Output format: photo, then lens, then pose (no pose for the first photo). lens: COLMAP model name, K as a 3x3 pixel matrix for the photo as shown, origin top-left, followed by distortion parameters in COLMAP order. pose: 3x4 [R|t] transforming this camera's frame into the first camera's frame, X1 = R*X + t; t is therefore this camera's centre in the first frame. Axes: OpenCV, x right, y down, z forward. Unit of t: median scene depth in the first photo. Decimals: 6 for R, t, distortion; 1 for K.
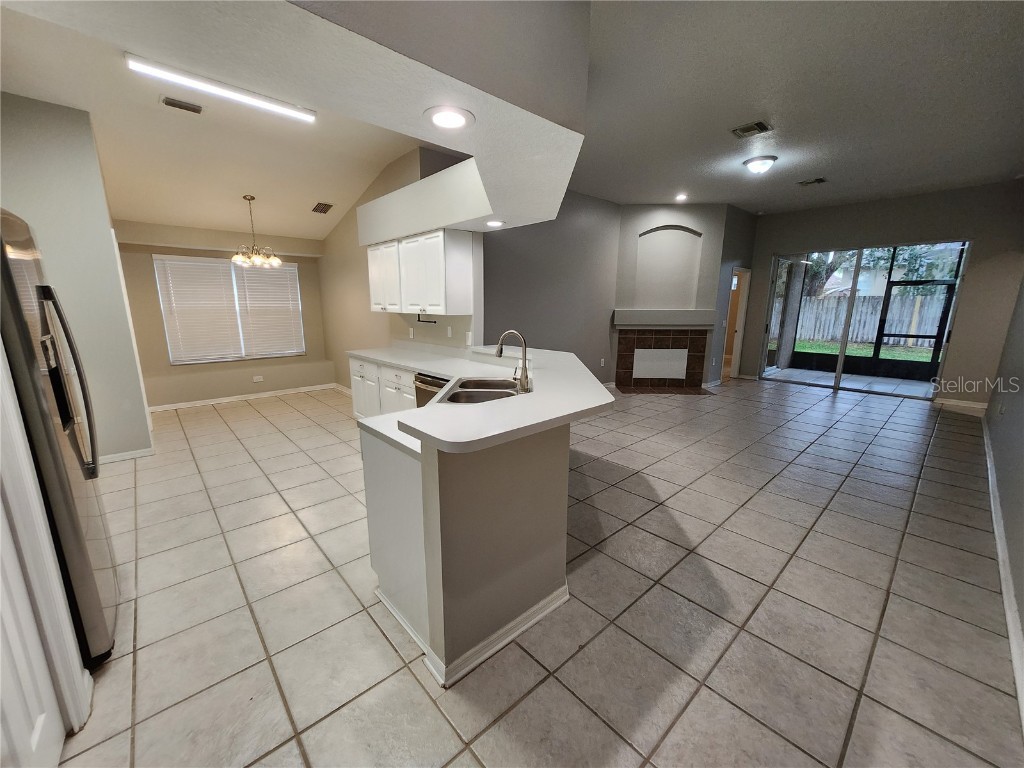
lens RADIAL K [[403.2, 0, 503.7], [0, 403.2, 388.8], [0, 0, 1]] dist [0.001122, 0.000418]
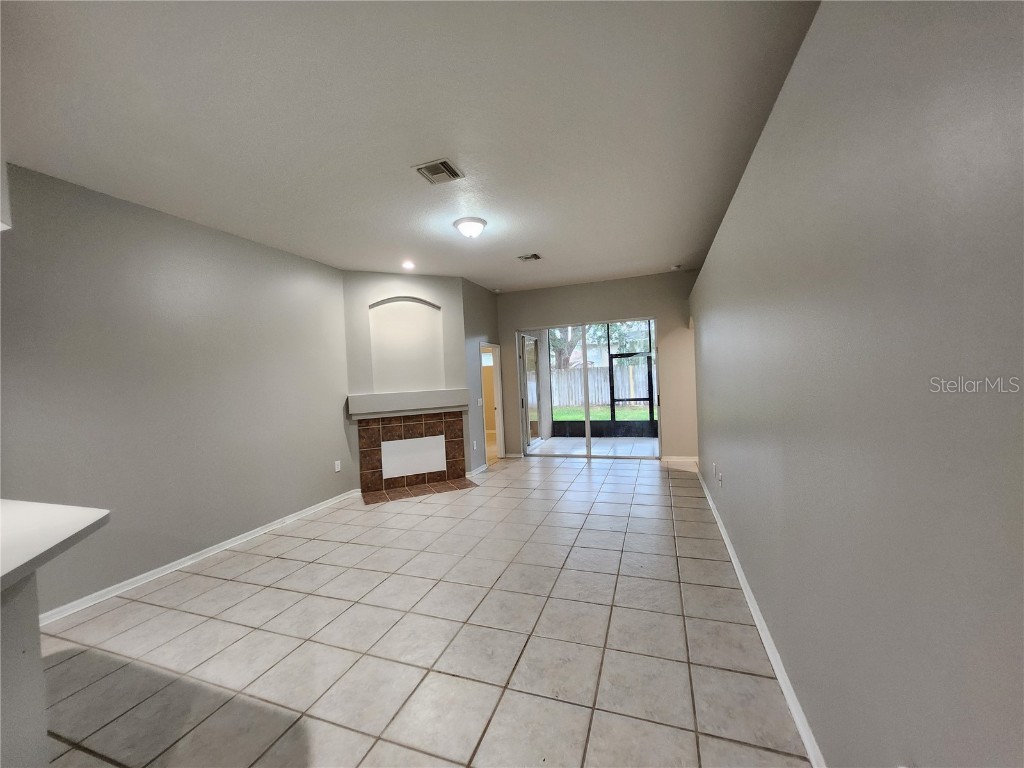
lens RADIAL K [[403.2, 0, 503.7], [0, 403.2, 388.8], [0, 0, 1]] dist [0.001122, 0.000418]
pose [[0.884000, -0.060432, 0.463564, 0.176862], [0.148815, 0.976403, -0.156497, -0.041115], [-0.443168, 0.207328, 0.872134, 0.179045]]
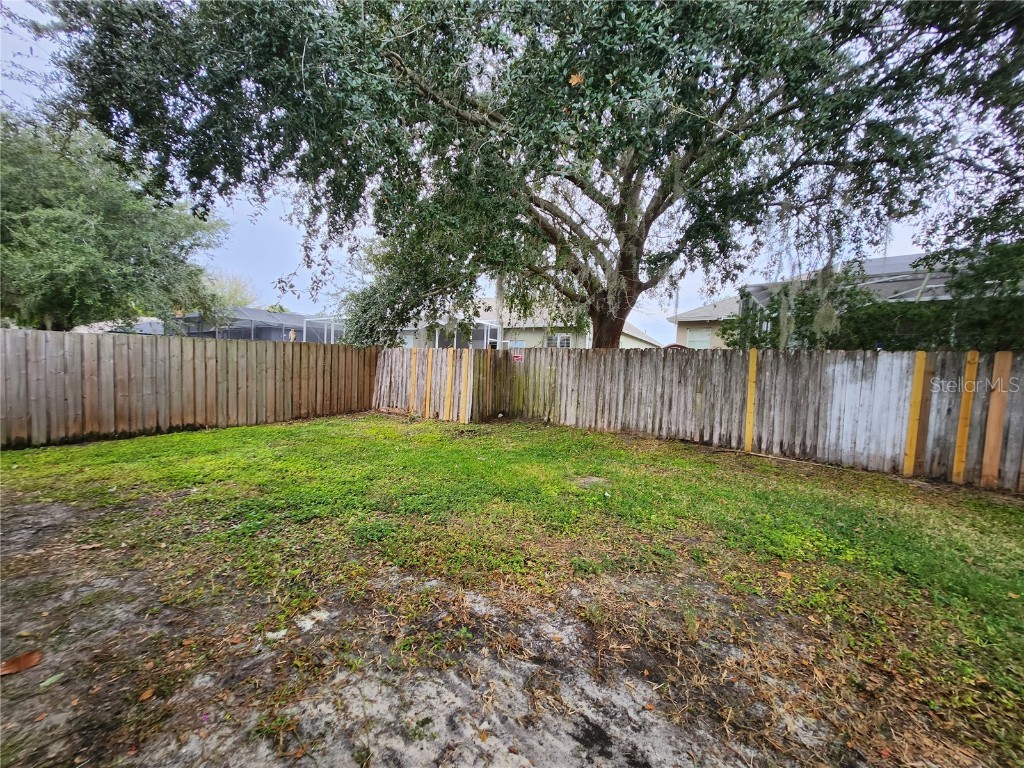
lens RADIAL K [[408.2, 0, 506.6], [0, 408.2, 391.9], [0, 0, 1]] dist [-0.005168, 0.004116]
pose [[0.980016, 0.024352, 0.197423, 1.287764], [0.005320, 0.988915, -0.148389, -0.215511], [-0.198848, 0.146473, 0.969023, 1.184655]]
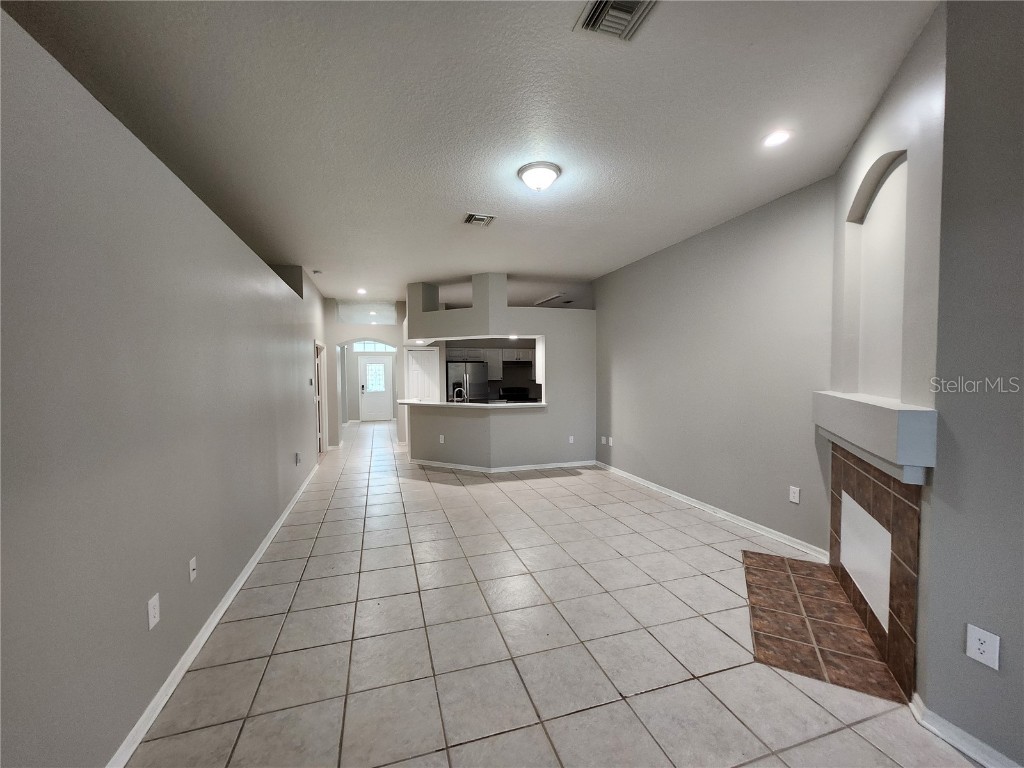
lens RADIAL K [[405.4, 0, 504.0], [0, 405.4, 391.8], [0, 0, 1]] dist [-0.000396, 0.000149]
pose [[-0.418423, 0.039682, -0.907385, 0.833680], [-0.181661, 0.975202, 0.126417, -0.183984], [0.889900, 0.217732, -0.400838, 0.842650]]
